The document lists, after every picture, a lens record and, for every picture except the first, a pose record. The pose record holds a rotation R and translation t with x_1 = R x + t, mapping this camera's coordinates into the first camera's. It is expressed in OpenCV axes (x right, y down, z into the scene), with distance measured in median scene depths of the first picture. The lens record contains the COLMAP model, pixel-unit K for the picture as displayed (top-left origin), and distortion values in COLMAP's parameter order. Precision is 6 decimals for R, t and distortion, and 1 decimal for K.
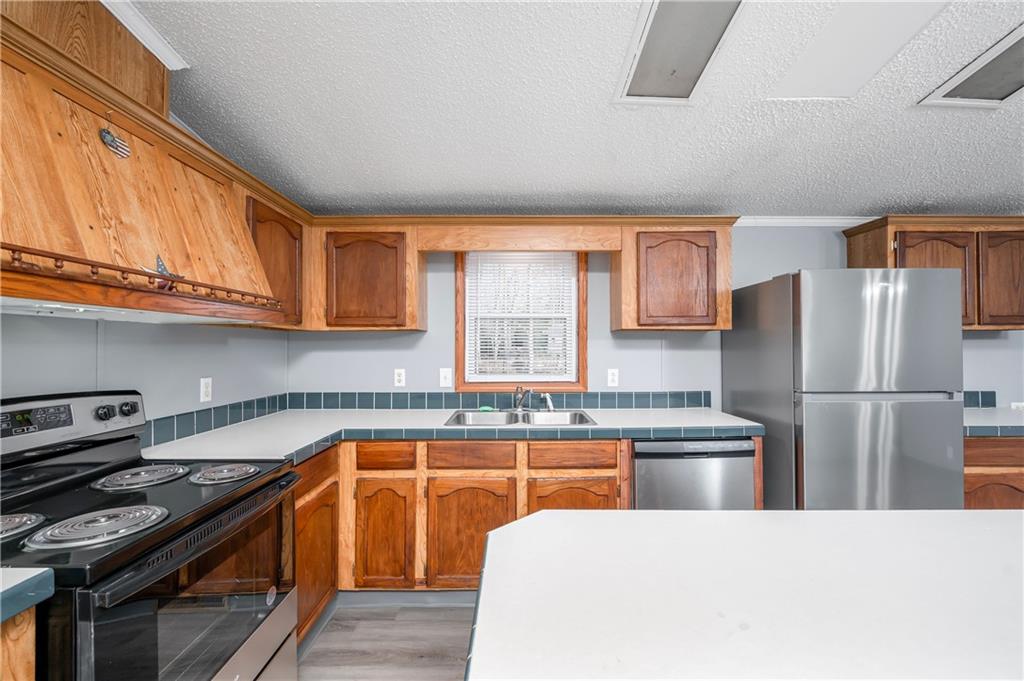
lens RADIAL K [[414.3, 0, 520.1], [0, 414.3, 345.3], [0, 0, 1]] dist [-0.000875, 0.000120]
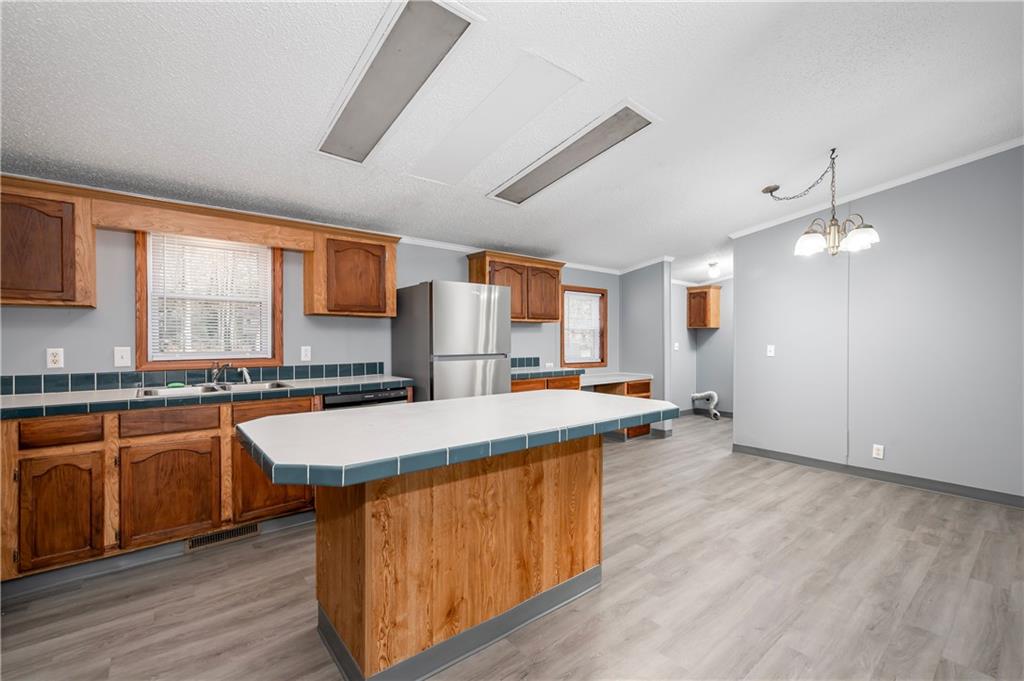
lens RADIAL K [[433.8, 0, 508.1], [0, 433.8, 345.0], [0, 0, 1]] dist [-0.000627, 0.000246]
pose [[0.782391, -0.006874, 0.622749, -0.119417], [-0.005986, 0.999810, 0.018556, 0.030003], [-0.622758, -0.018246, 0.782201, -0.414843]]
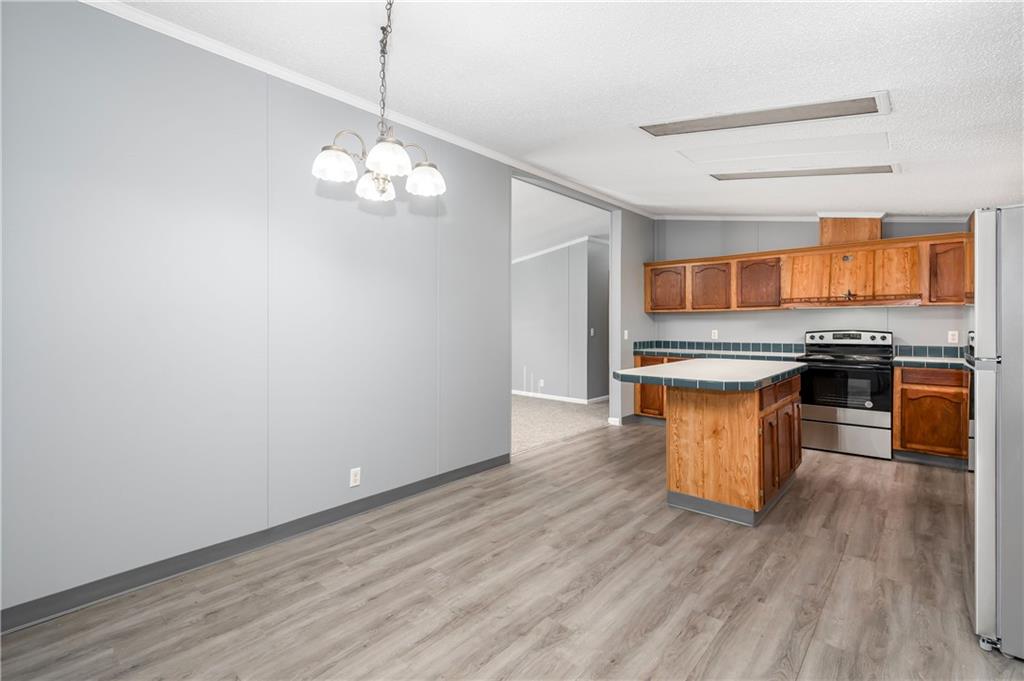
lens RADIAL K [[468.7, 0, 509.9], [0, 468.7, 324.1], [0, 0, 1]] dist [-0.008204, 0.000218]
pose [[-0.672570, 0.002113, -0.740031, 1.946511], [0.007012, 0.999969, -0.003517, 0.031224], [0.740001, -0.007554, -0.672564, 0.769965]]
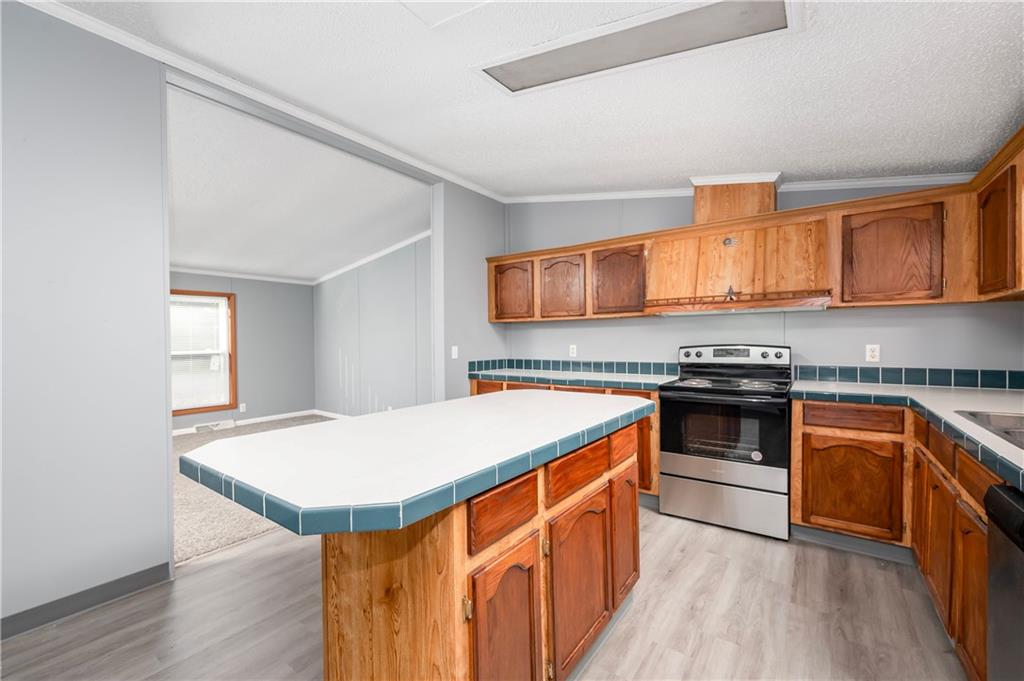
lens RADIAL K [[433.8, 0, 505.6], [0, 433.8, 342.6], [0, 0, 1]] dist [-0.000627, 0.000246]
pose [[-0.598316, 0.008963, -0.801210, 0.943048], [0.011779, 0.999928, 0.002390, 0.044148], [0.801174, -0.008007, -0.598378, 0.733949]]
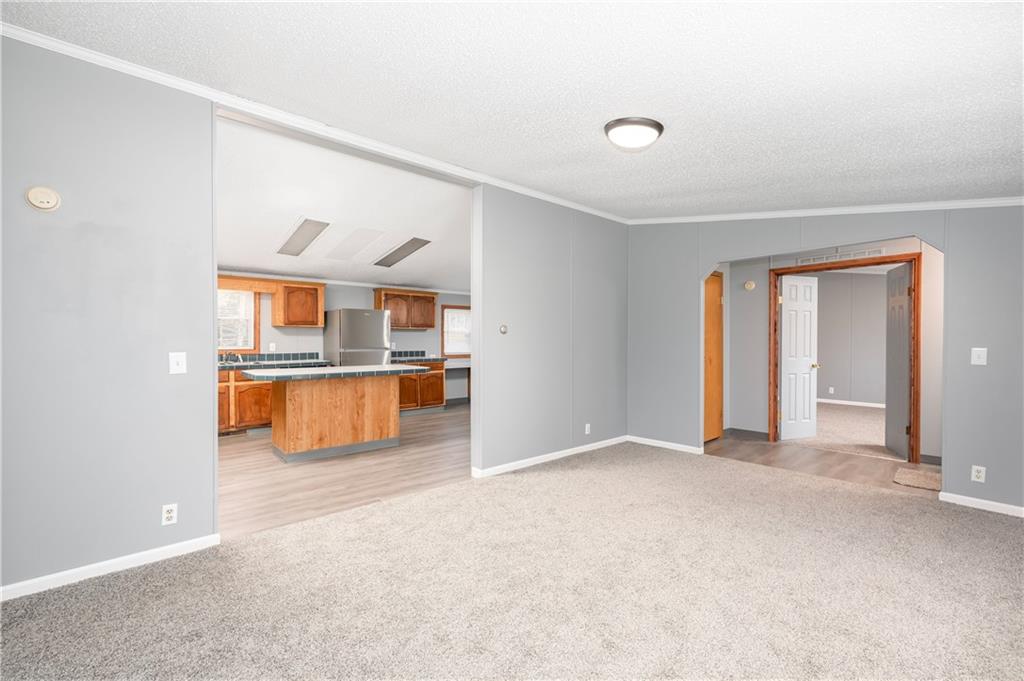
lens RADIAL K [[433.8, 0, 506.2], [0, 433.8, 342.1], [0, 0, 1]] dist [-0.000627, 0.000246]
pose [[0.760917, -0.003110, 0.648842, -0.382385], [-0.008693, 0.999850, 0.014987, 0.005266], [-0.648791, -0.017044, 0.760776, -1.817762]]
